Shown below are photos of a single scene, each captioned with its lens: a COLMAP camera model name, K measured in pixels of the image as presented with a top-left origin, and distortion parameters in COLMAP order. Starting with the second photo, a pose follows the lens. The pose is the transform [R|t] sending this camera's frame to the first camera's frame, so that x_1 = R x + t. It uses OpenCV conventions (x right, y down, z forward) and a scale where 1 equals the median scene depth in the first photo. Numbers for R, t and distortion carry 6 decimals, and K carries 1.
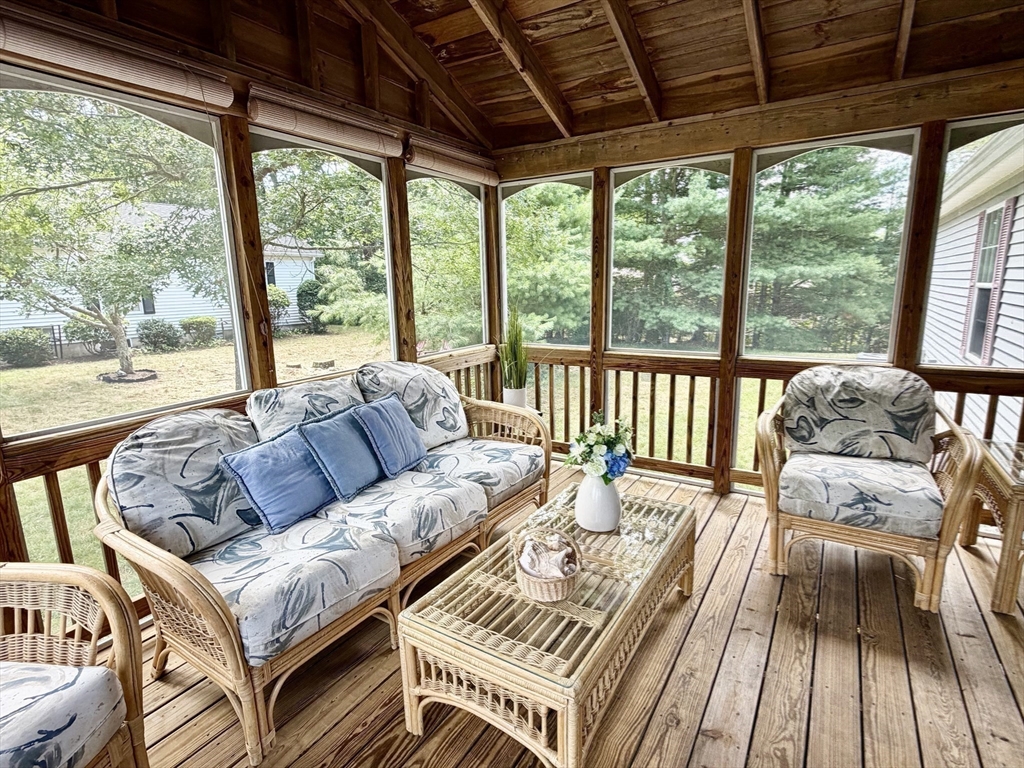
lens RADIAL K [[536.1, 0, 512.0], [0, 536.1, 384.0], [0, 0, 1]] dist [-0.005890, -0.000779]
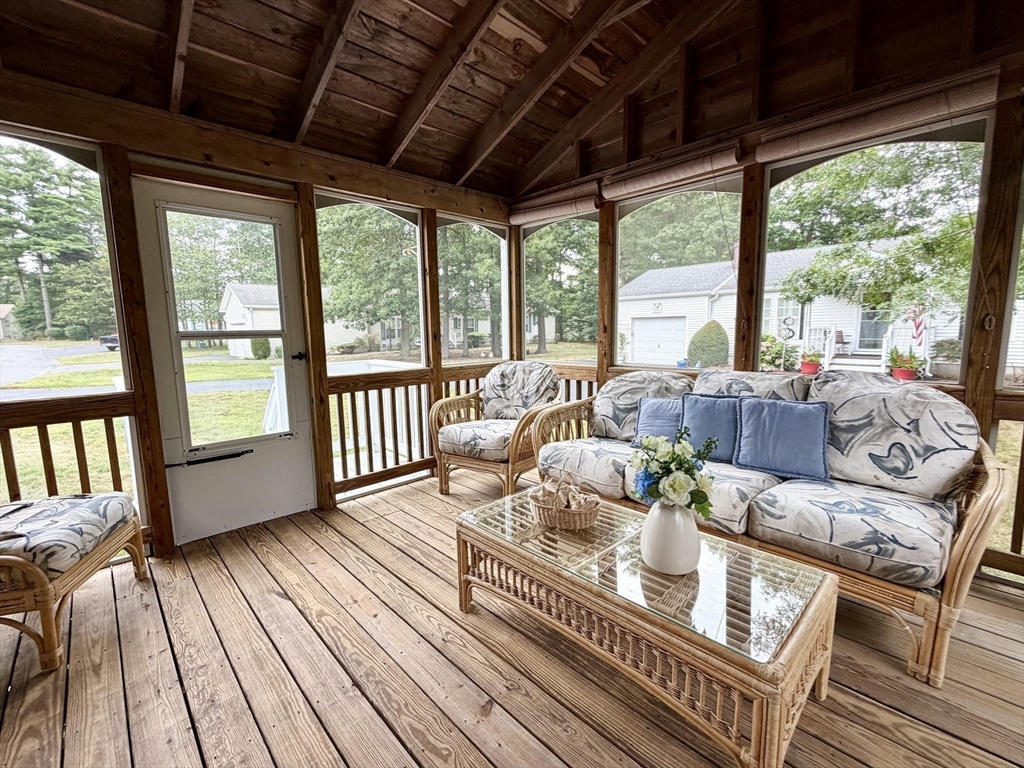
lens RADIAL K [[446.1, 0, 512.0], [0, 446.1, 384.0], [0, 0, 1]] dist [0.000680, 0.000018]
pose [[-0.246424, 0.148404, -0.957732, 0.630050], [-0.156450, 0.969154, 0.190429, -0.074993], [0.956451, 0.196763, -0.215605, 0.633783]]
